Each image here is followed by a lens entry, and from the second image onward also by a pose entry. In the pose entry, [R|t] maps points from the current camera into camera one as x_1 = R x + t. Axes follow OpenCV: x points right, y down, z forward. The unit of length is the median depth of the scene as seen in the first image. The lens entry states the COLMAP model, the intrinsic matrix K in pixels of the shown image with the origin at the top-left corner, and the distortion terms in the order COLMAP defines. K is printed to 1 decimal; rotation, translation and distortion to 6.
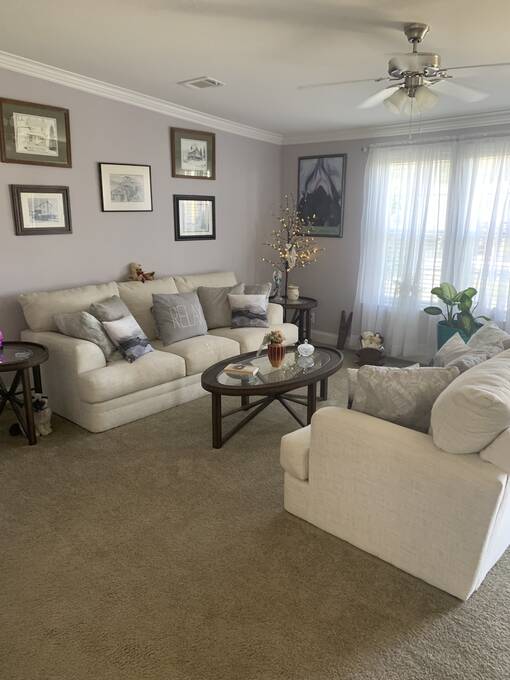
lens RADIAL K [[515.9, 0, 255.2], [0, 515.9, 342.4], [0, 0, 1]] dist [-0.010141, -0.001569]
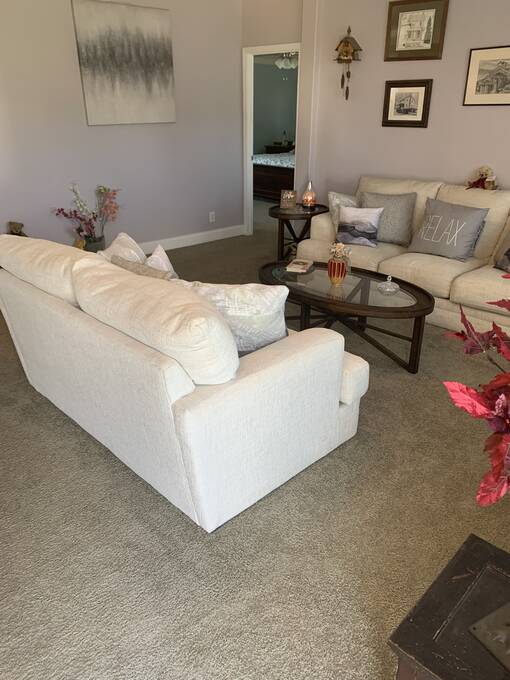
lens RADIAL K [[515.9, 0, 255.6], [0, 515.9, 338.9], [0, 0, 1]] dist [-0.010141, -0.001569]
pose [[-0.055176, 0.393069, -0.917852, 0.804458], [-0.266275, 0.880169, 0.392938, -0.158663], [0.962317, 0.266082, 0.056100, 0.752670]]
